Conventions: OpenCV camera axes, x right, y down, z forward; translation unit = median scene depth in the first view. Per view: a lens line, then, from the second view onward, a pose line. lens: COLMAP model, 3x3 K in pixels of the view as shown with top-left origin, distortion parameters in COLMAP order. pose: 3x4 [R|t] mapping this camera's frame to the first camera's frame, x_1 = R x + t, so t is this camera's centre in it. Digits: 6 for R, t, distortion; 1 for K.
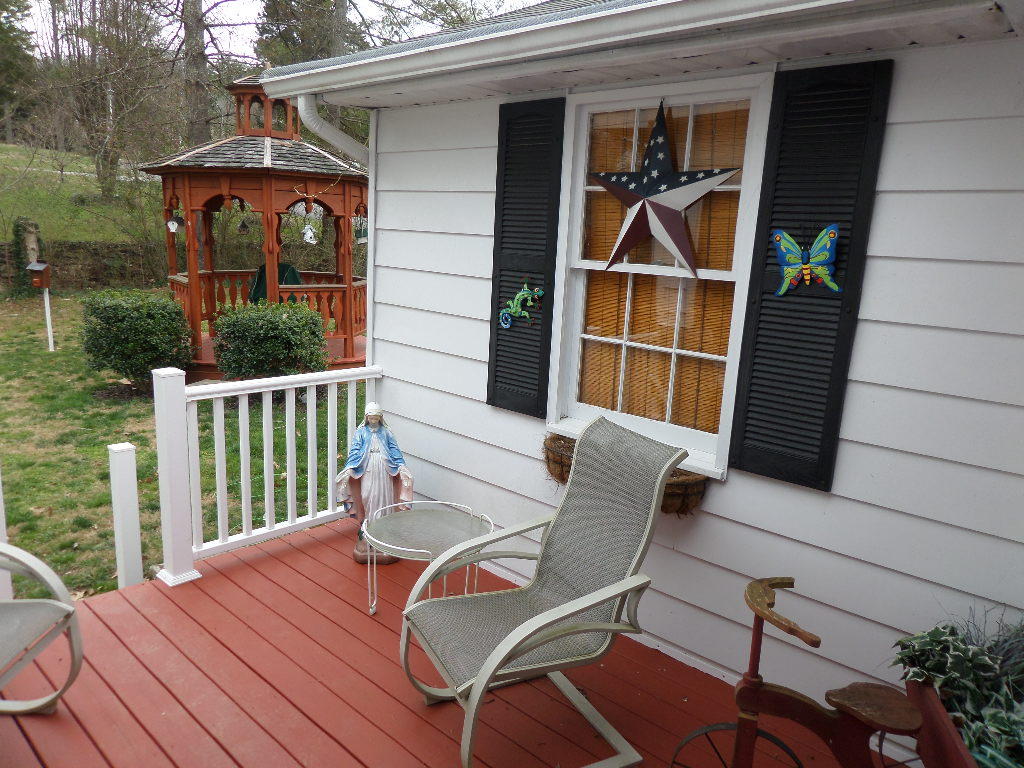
lens RADIAL K [[721.1, 0, 510.0], [0, 721.1, 384.2], [0, 0, 1]] dist [-0.002886, -0.002539]
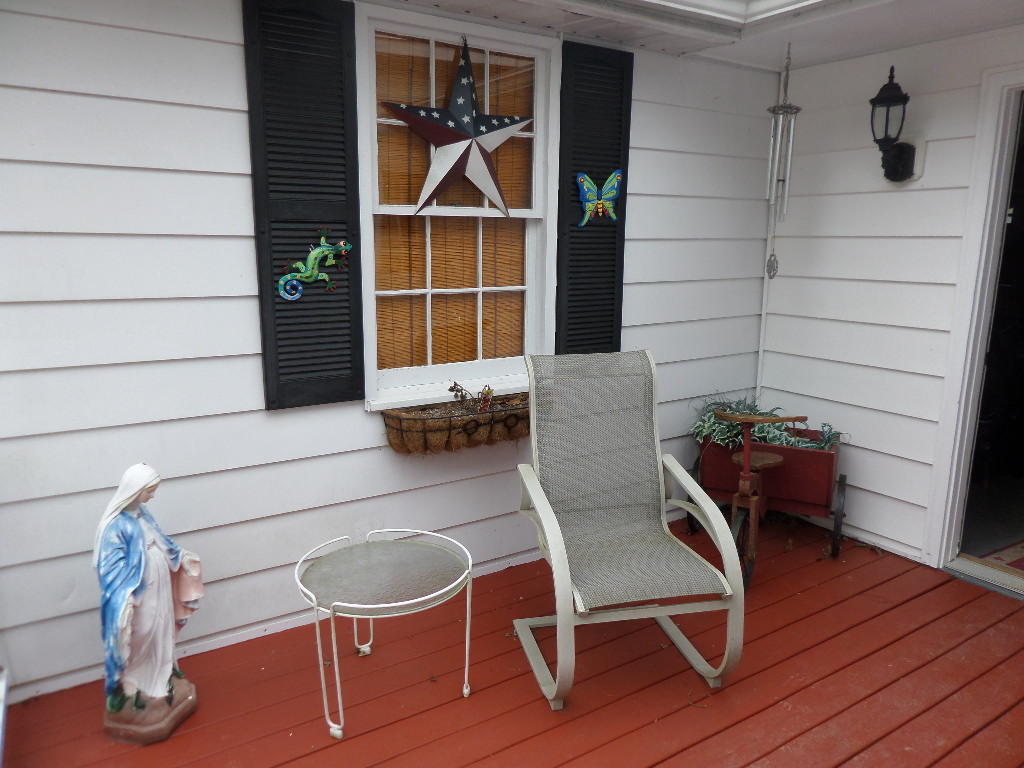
lens RADIAL K [[721.1, 0, 509.5], [0, 721.1, 385.1], [0, 0, 1]] dist [-0.002886, -0.002539]
pose [[0.263236, -0.243172, 0.933582, -0.806465], [0.199924, 0.960454, 0.193800, -0.112526], [-0.943789, 0.135631, 0.301442, 0.693478]]
